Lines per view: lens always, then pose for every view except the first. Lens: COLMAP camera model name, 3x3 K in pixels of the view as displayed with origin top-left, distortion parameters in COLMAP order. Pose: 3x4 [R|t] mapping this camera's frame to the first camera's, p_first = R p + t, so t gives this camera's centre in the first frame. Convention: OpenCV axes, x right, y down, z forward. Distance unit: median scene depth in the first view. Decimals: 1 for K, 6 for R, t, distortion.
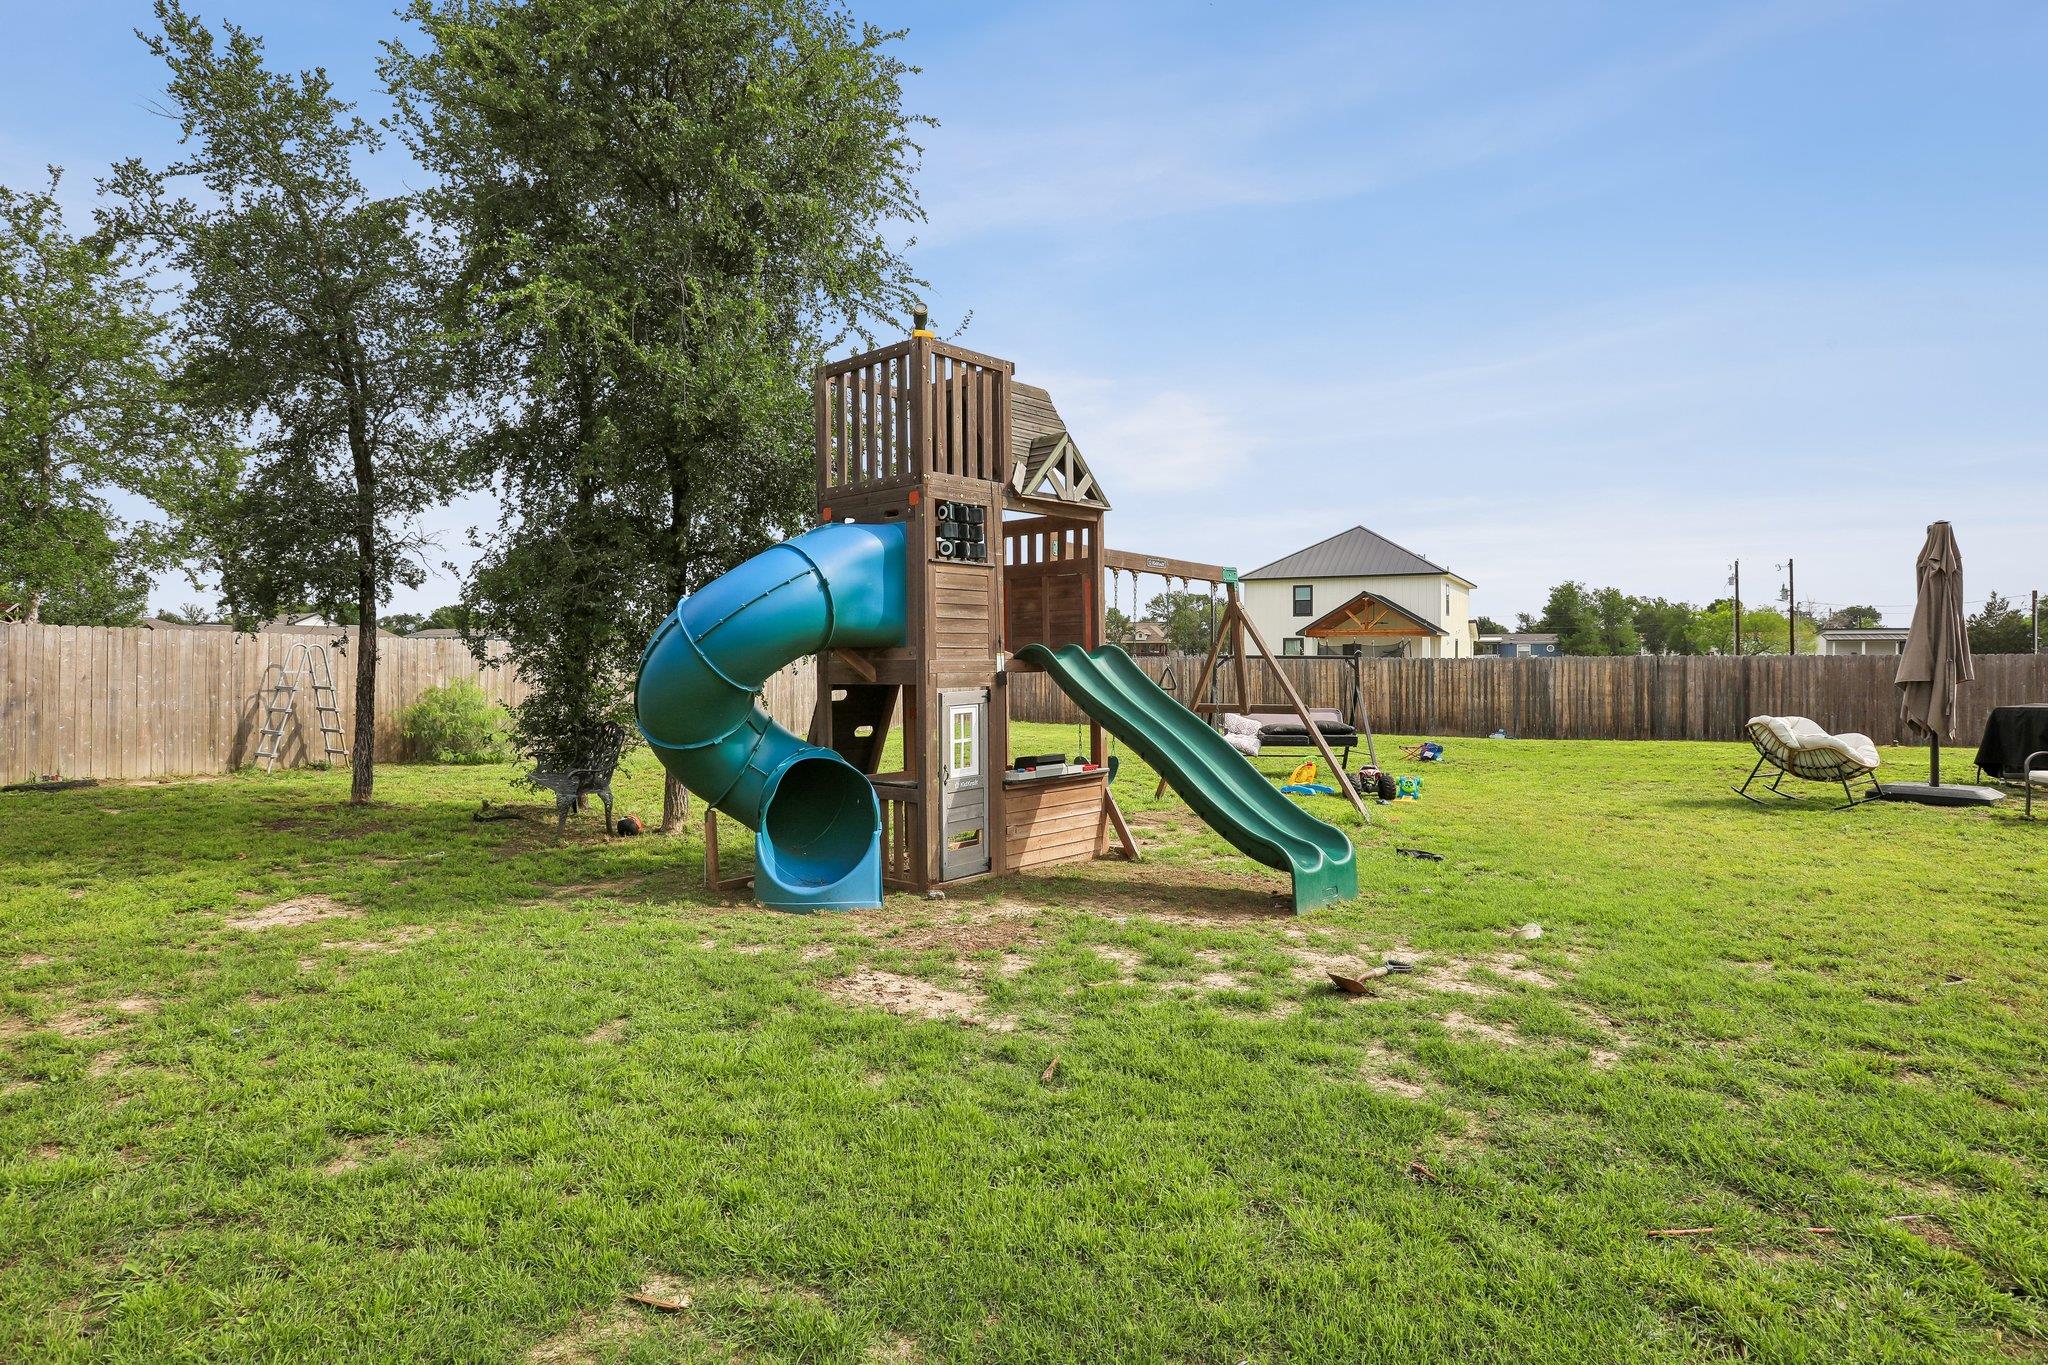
lens RADIAL K [[1107.3, 0, 1007.3], [0, 1107.3, 668.5], [0, 0, 1]] dist [-0.030865, 0.005495]
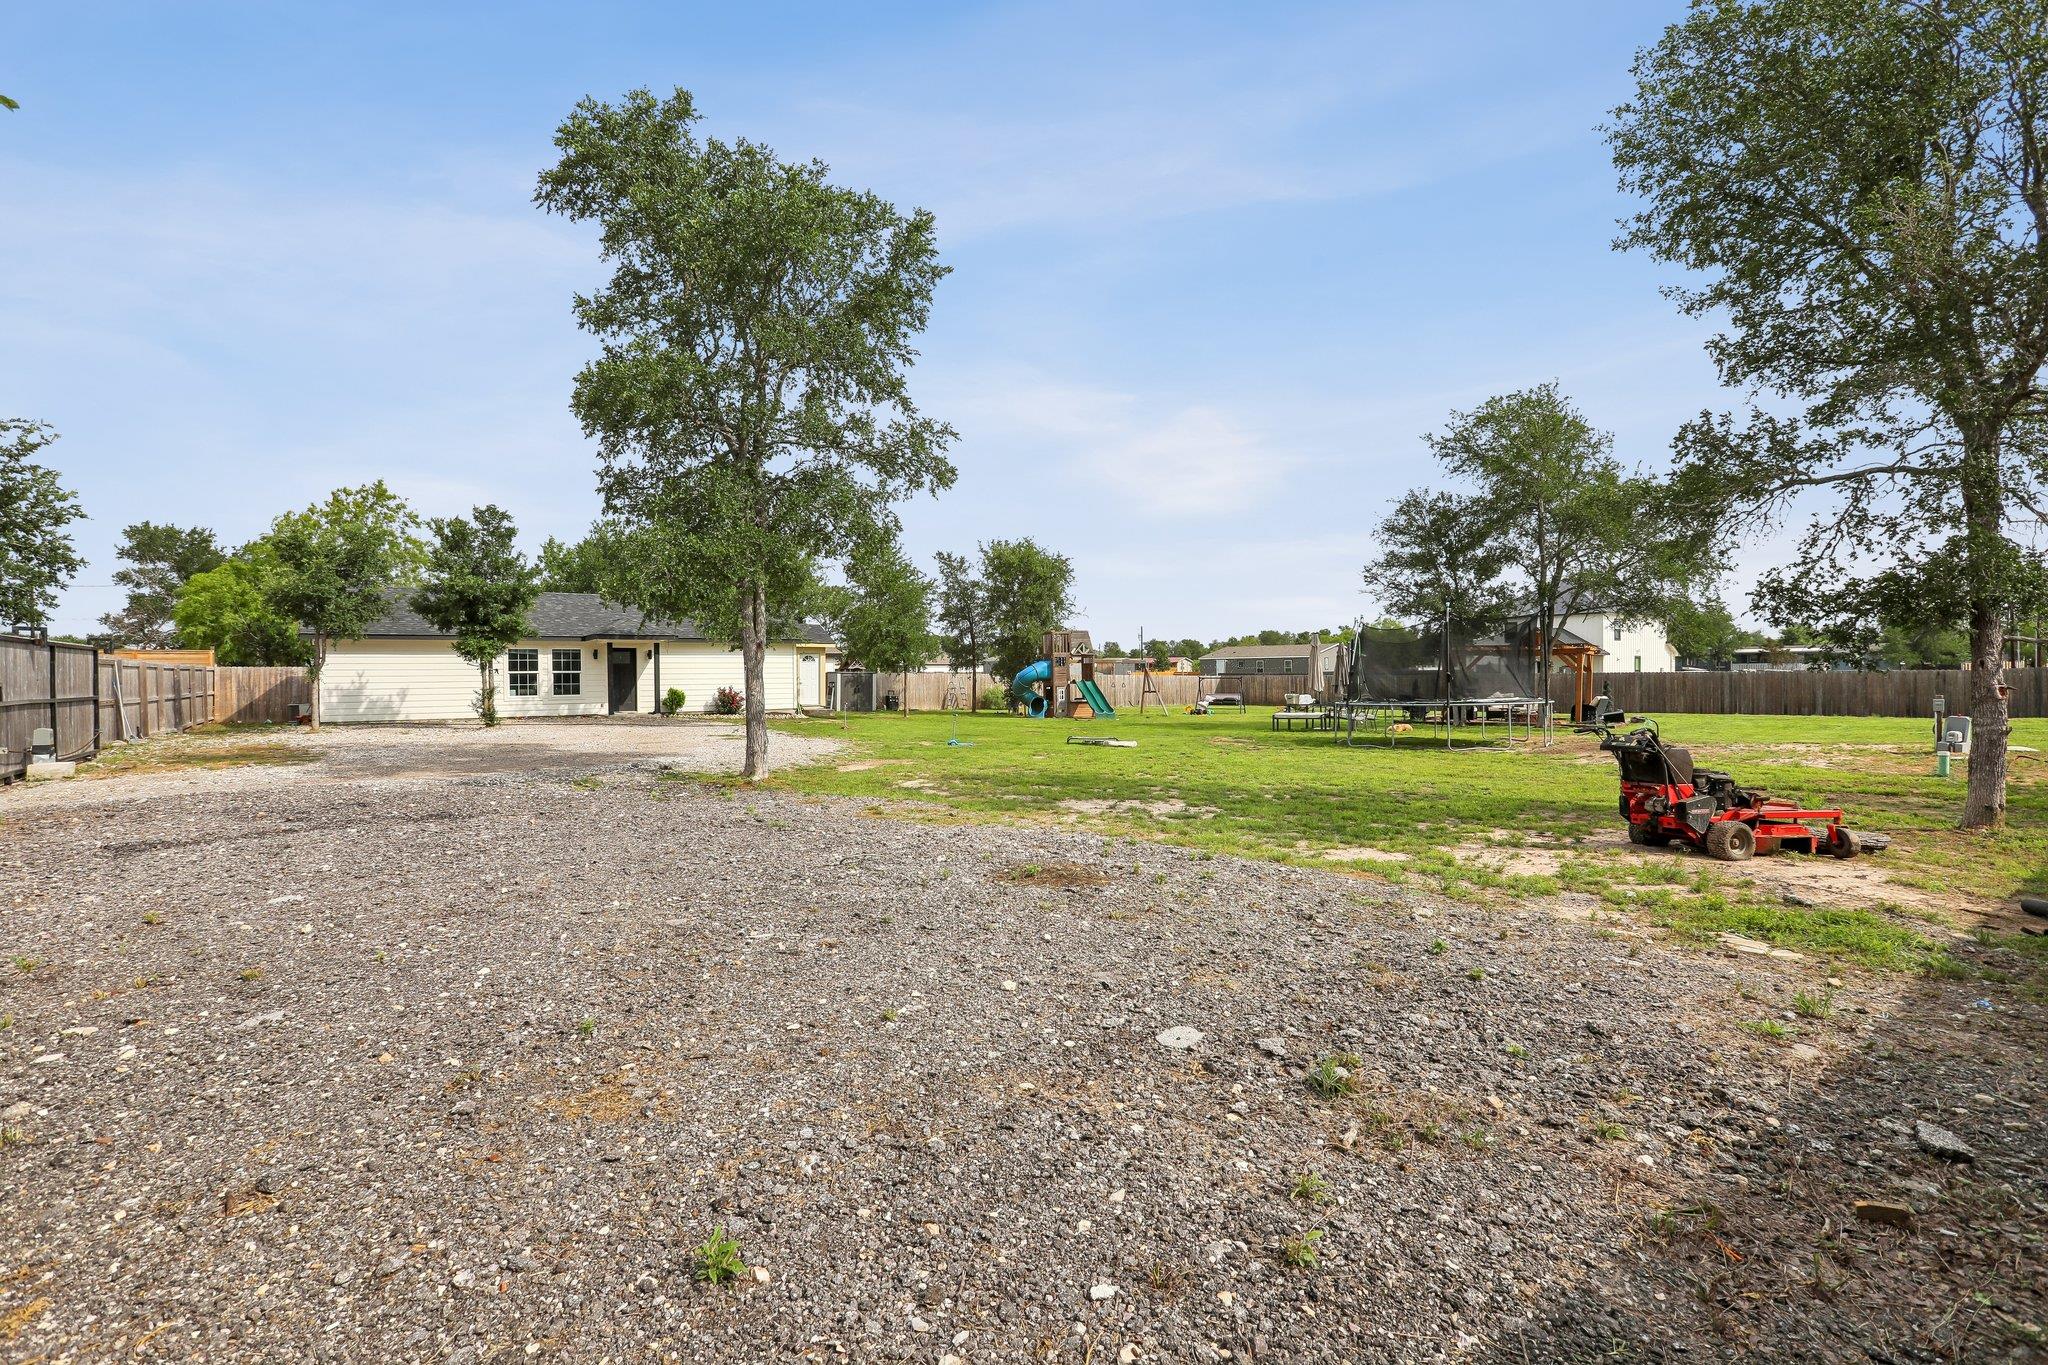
lens RADIAL K [[934.8, 0, 1019.8], [0, 934.8, 691.0], [0, 0, 1]] dist [-0.060671, 0.018797]
pose [[0.900097, -0.001156, -0.435687, 0.495063], [0.007238, 0.999898, 0.012301, -0.005562], [0.435629, -0.014226, 0.900014, -0.932987]]
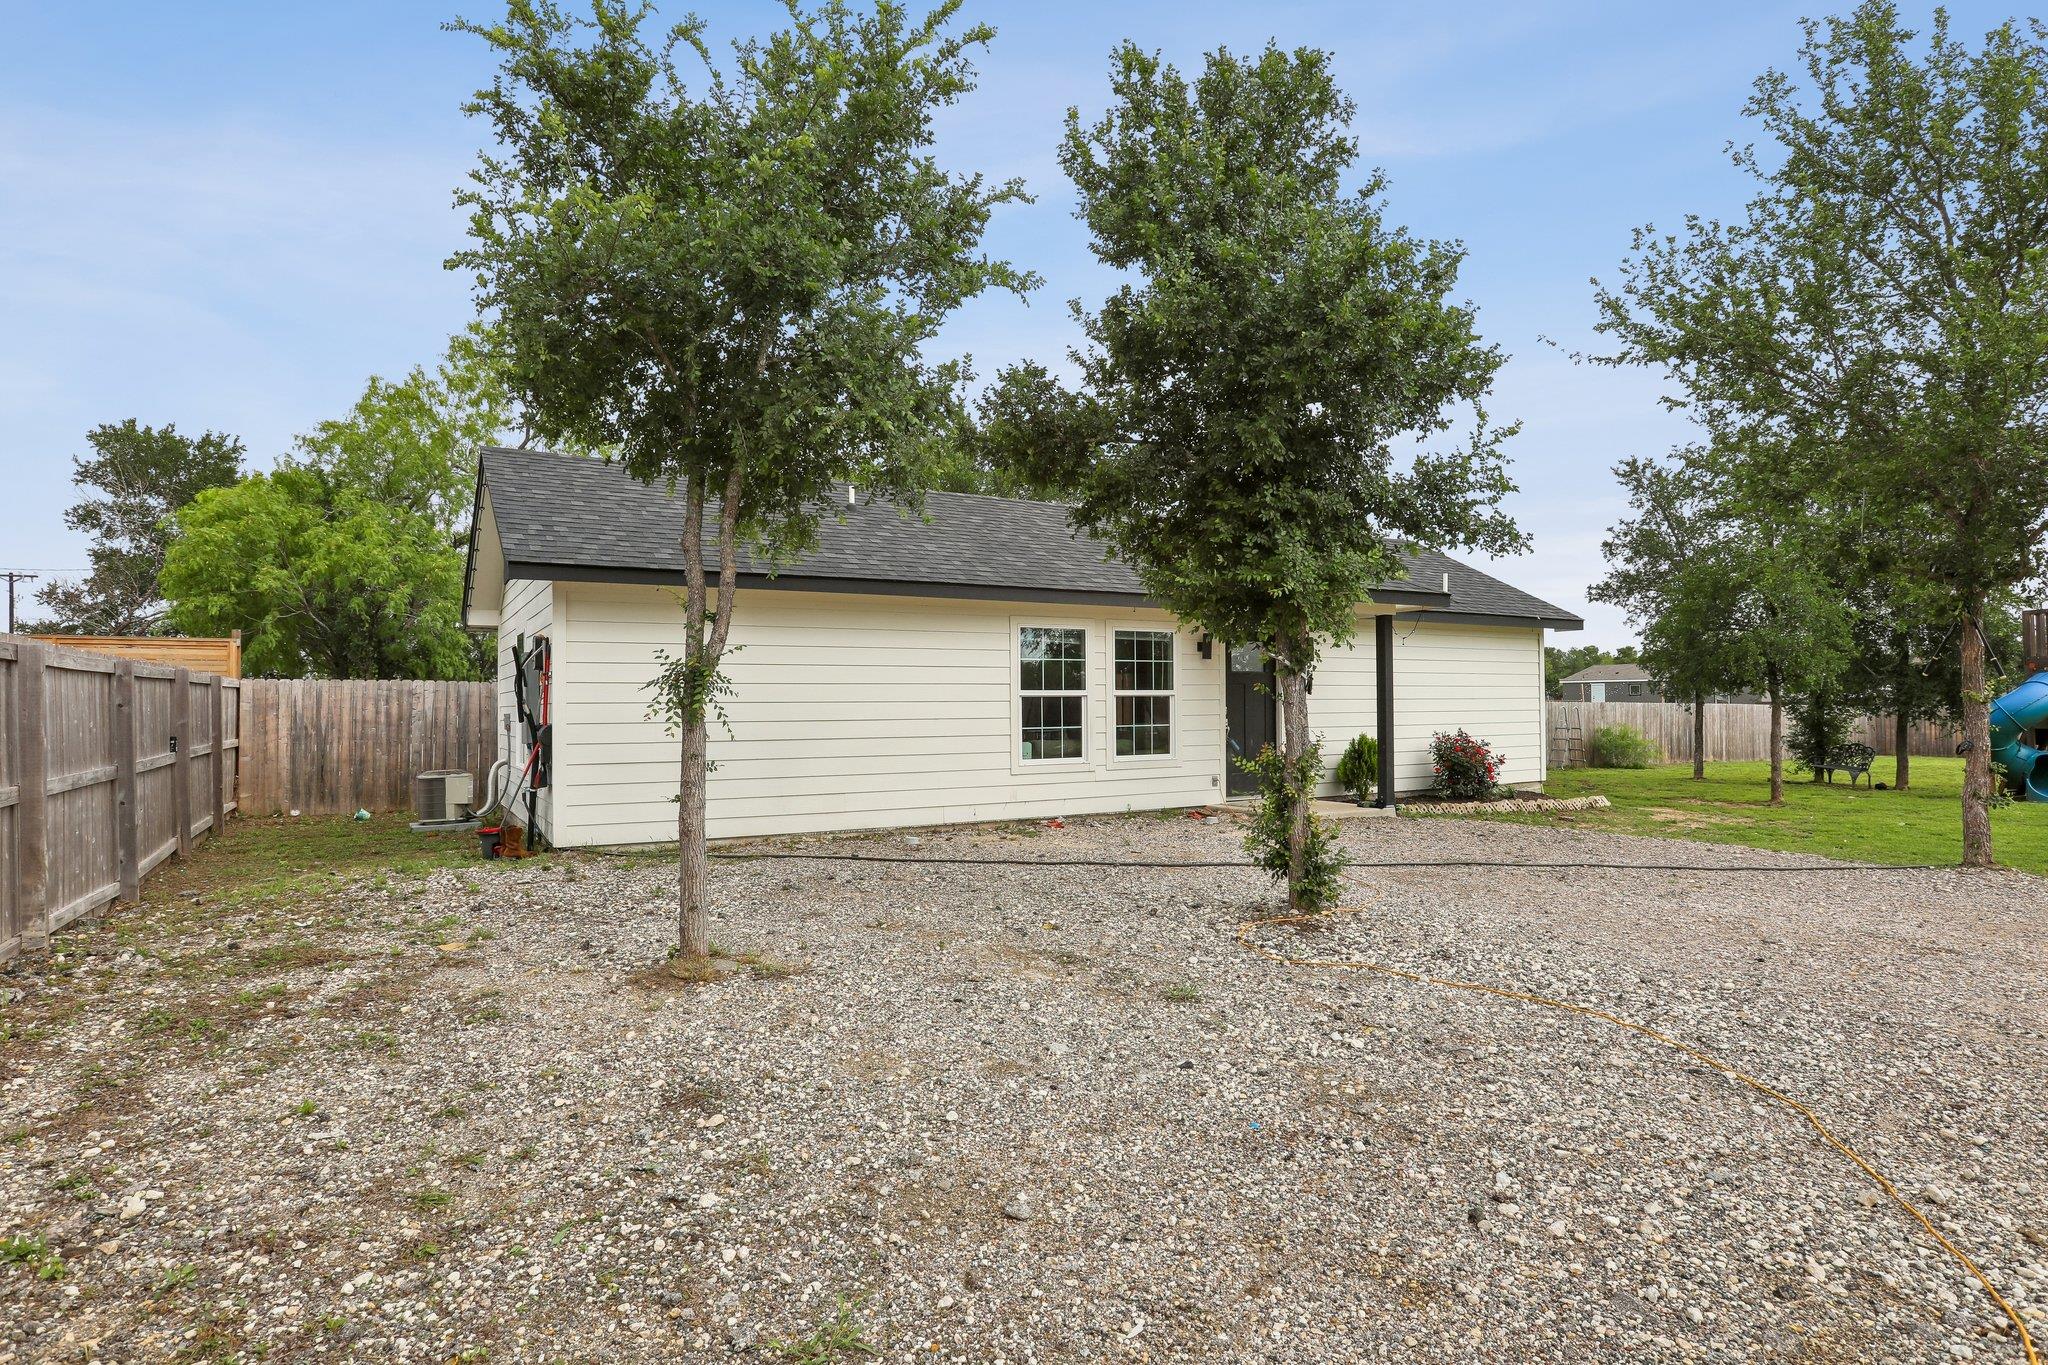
lens RADIAL K [[1107.3, 0, 1007.6], [0, 1107.3, 685.0], [0, 0, 1]] dist [-0.030865, 0.005495]
pose [[0.844104, -0.017264, -0.535901, -0.214462], [0.005367, 0.999704, -0.023751, -0.010534], [0.536152, 0.017172, 0.843947, -0.641977]]
